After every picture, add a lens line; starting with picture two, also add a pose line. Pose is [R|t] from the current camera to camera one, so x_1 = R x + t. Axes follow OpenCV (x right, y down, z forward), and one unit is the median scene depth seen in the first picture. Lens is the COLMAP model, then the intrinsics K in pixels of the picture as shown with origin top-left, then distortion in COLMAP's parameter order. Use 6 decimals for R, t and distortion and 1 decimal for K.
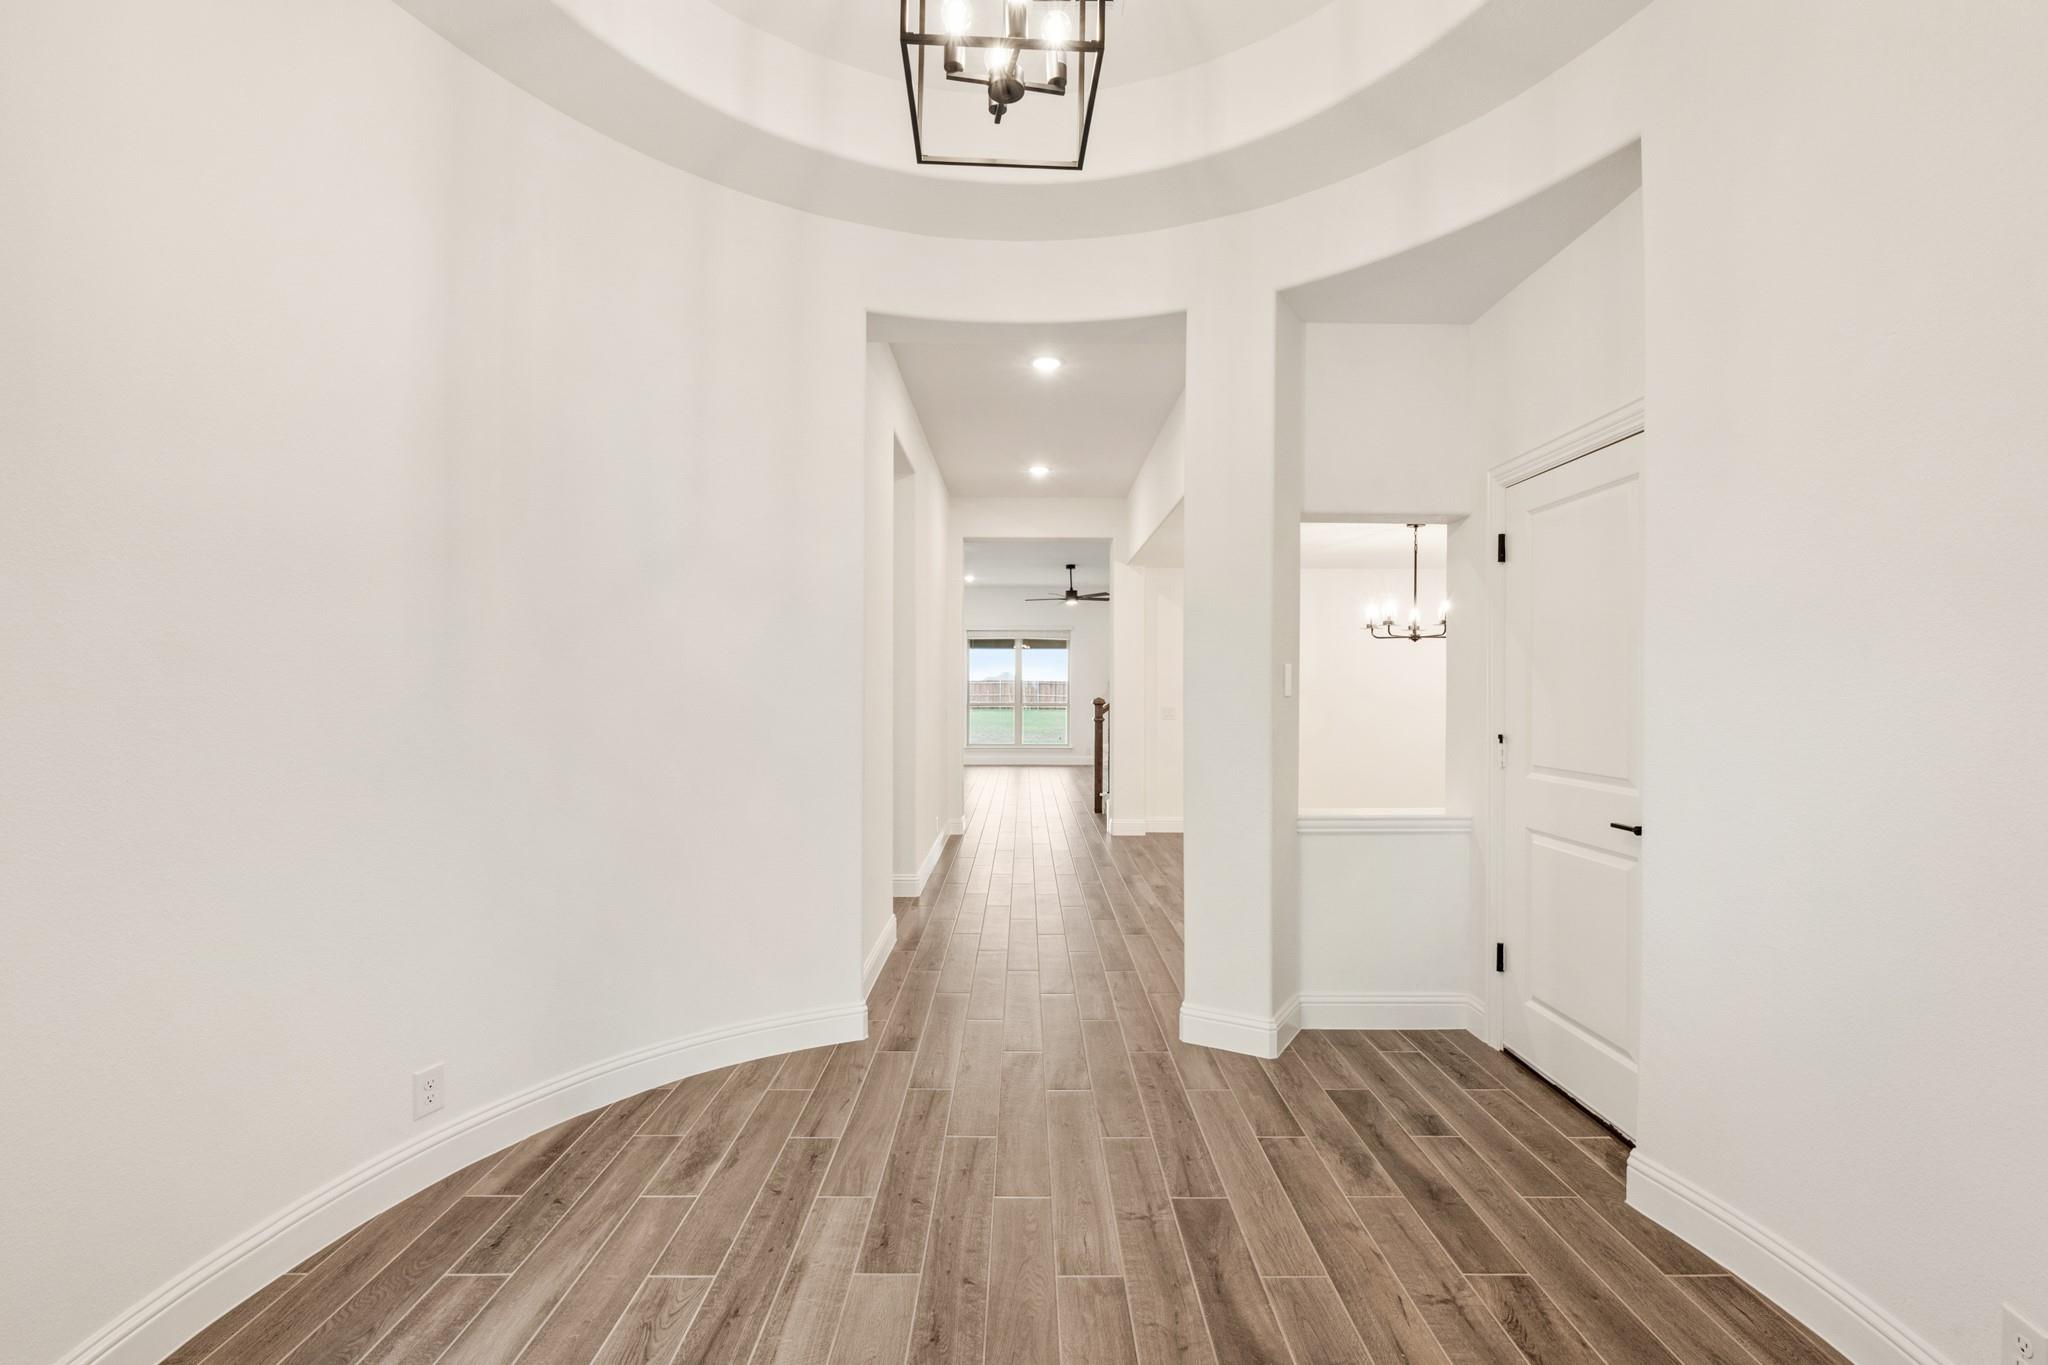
lens RADIAL K [[841.1, 0, 1031.1], [0, 841.1, 681.5], [0, 0, 1]] dist [-0.000579, 0.000346]
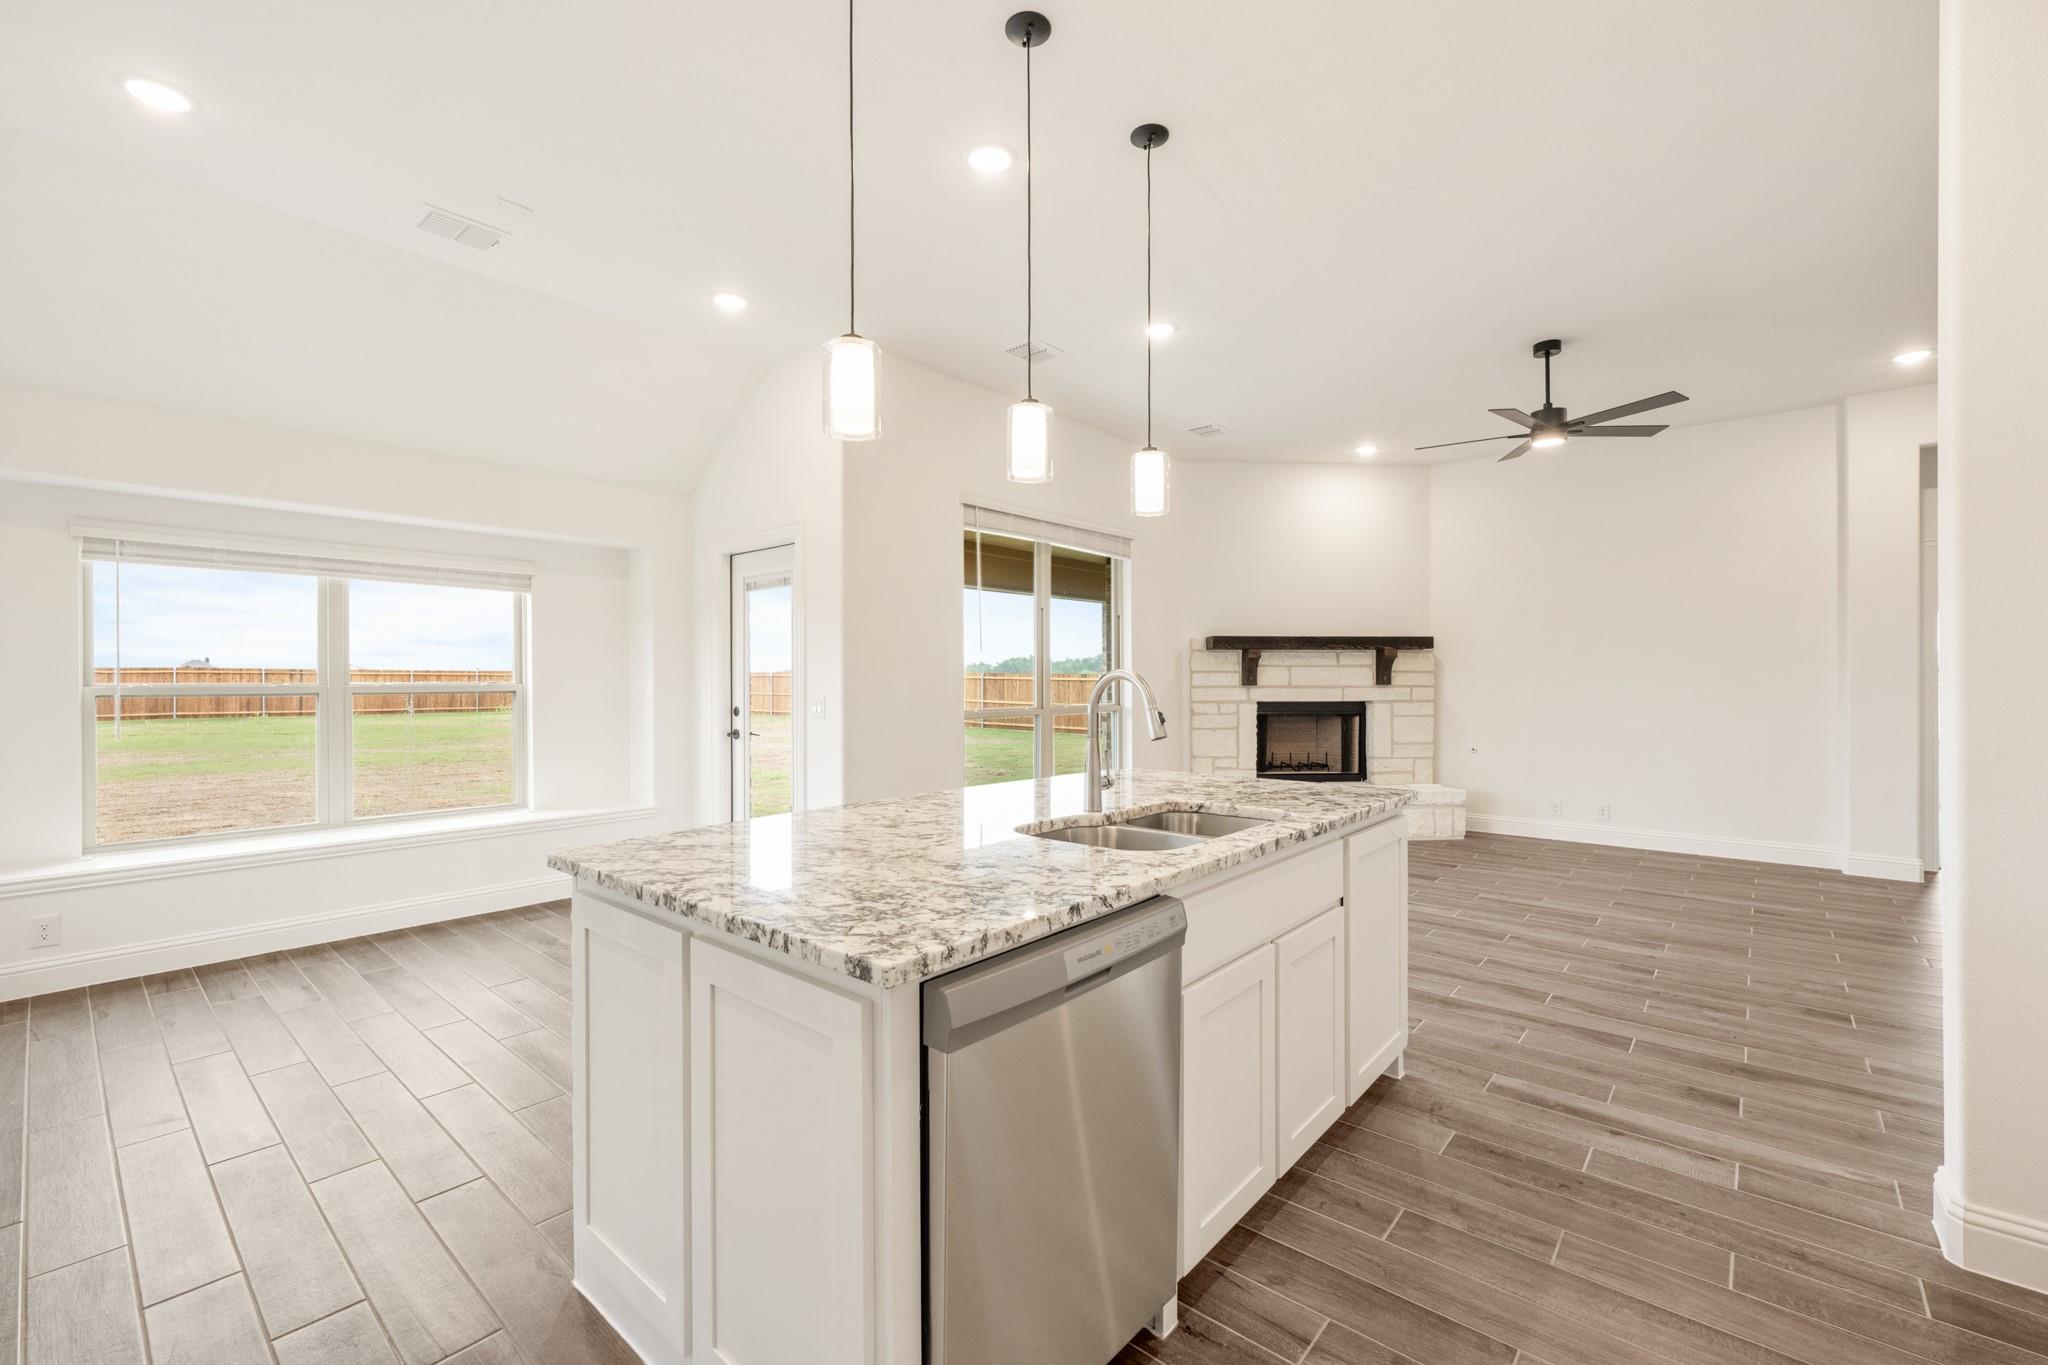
lens RADIAL K [[841.1, 0, 1031.1], [0, 841.1, 681.5], [0, 0, 1]] dist [-0.000579, 0.000346]
pose [[0.657293, -0.014852, 0.753489, -0.335437], [0.005152, 0.999871, 0.015214, 0.005829], [-0.753617, -0.006118, 0.657285, 0.789975]]
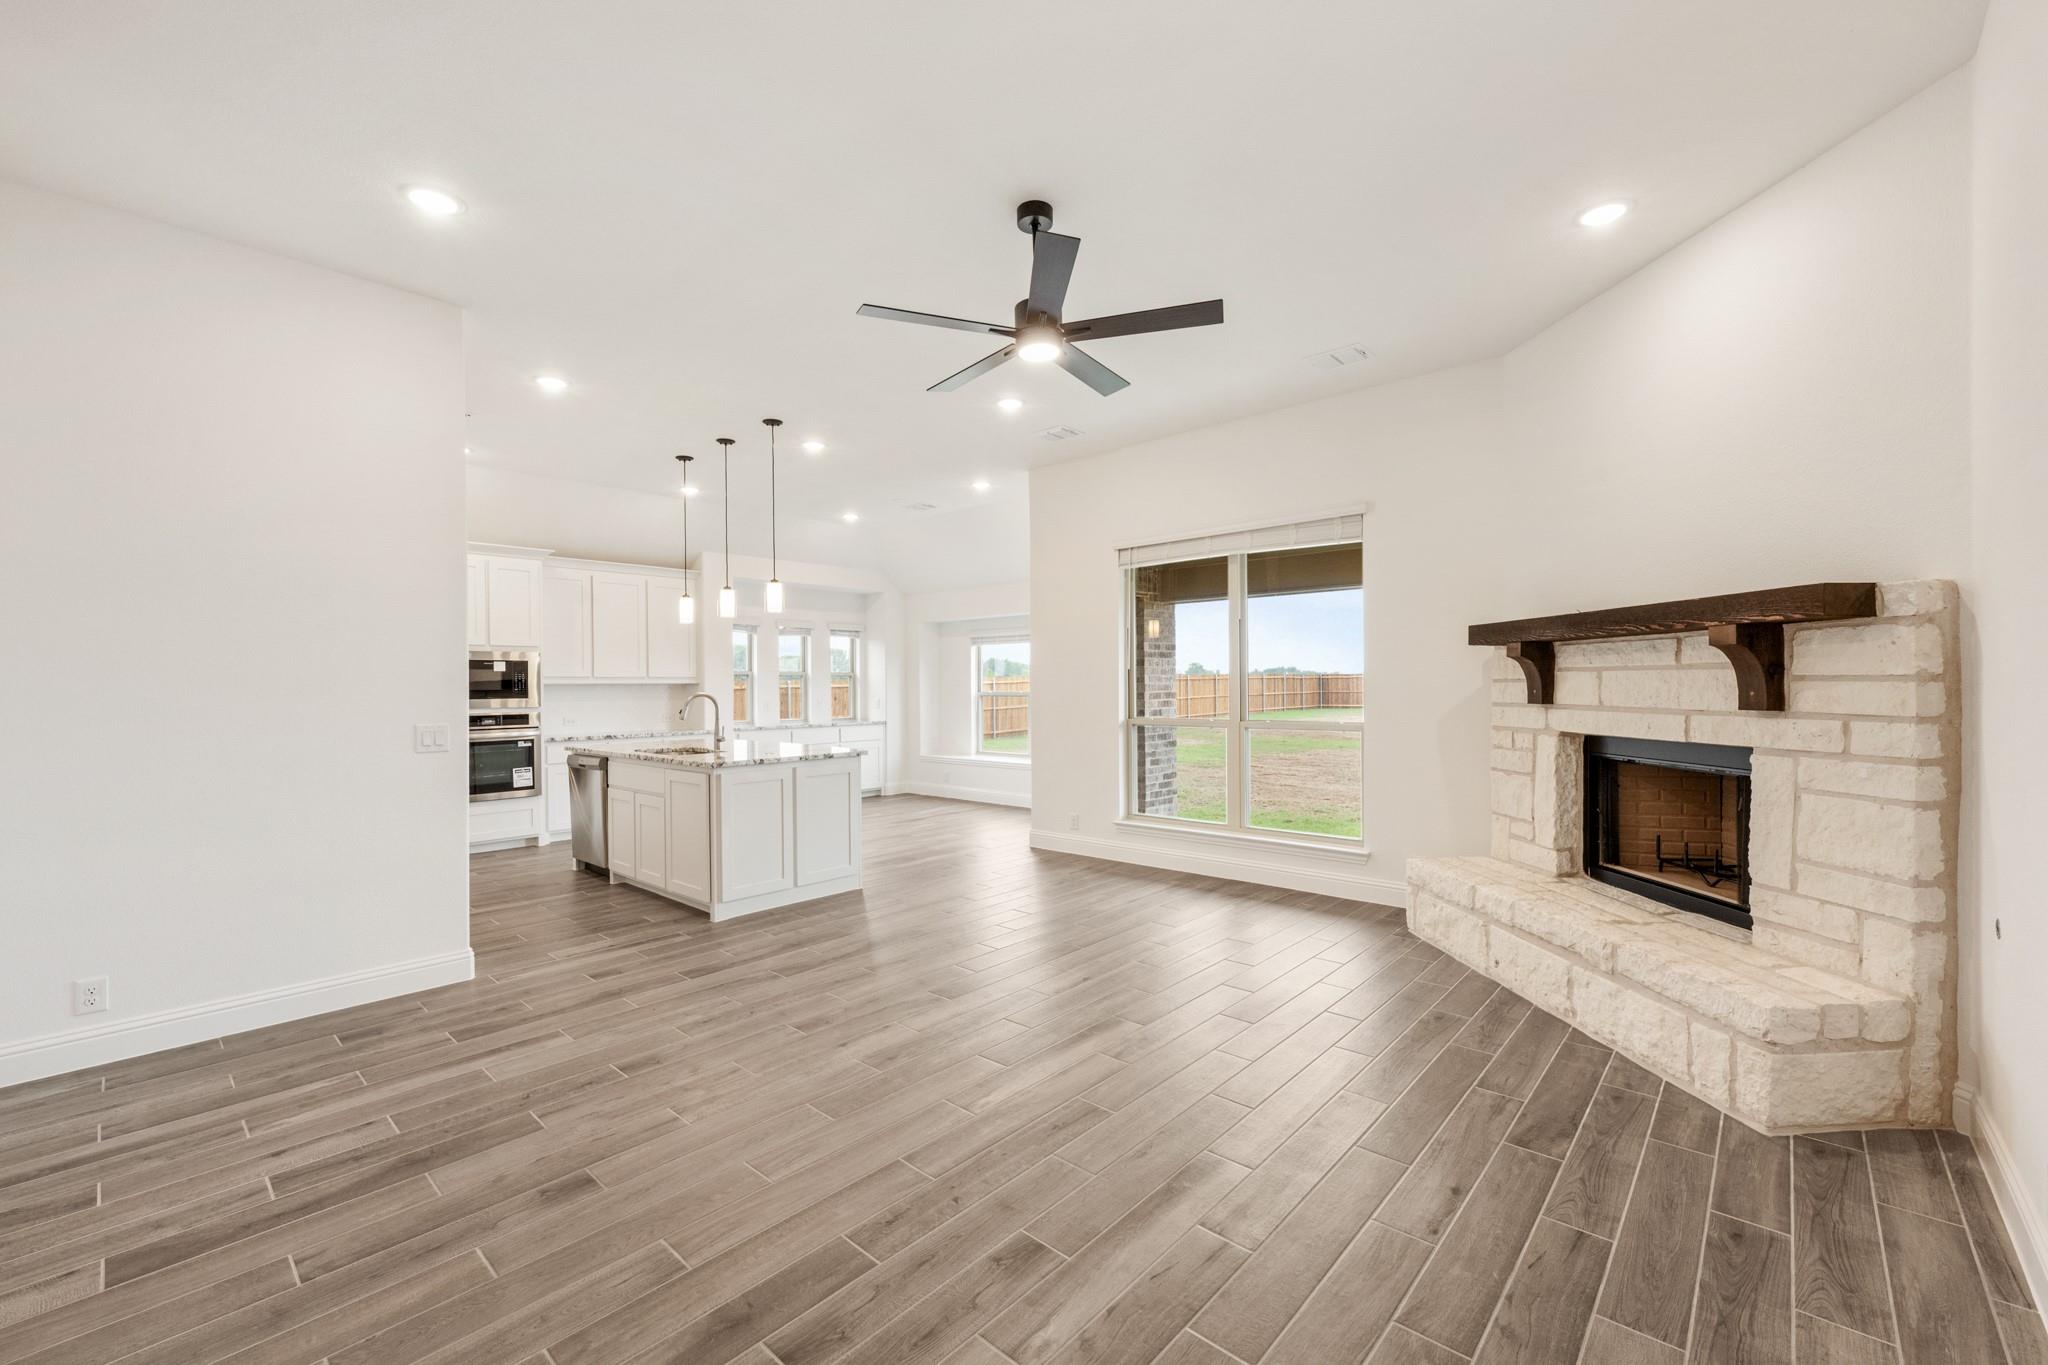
lens RADIAL K [[841.1, 0, 1031.1], [0, 841.1, 681.5], [0, 0, 1]] dist [-0.000579, 0.000346]
pose [[0.742586, -0.019384, -0.669470, 0.185329], [0.019832, 0.999779, -0.006950, 0.007228], [0.669457, -0.008116, 0.742806, 0.687148]]
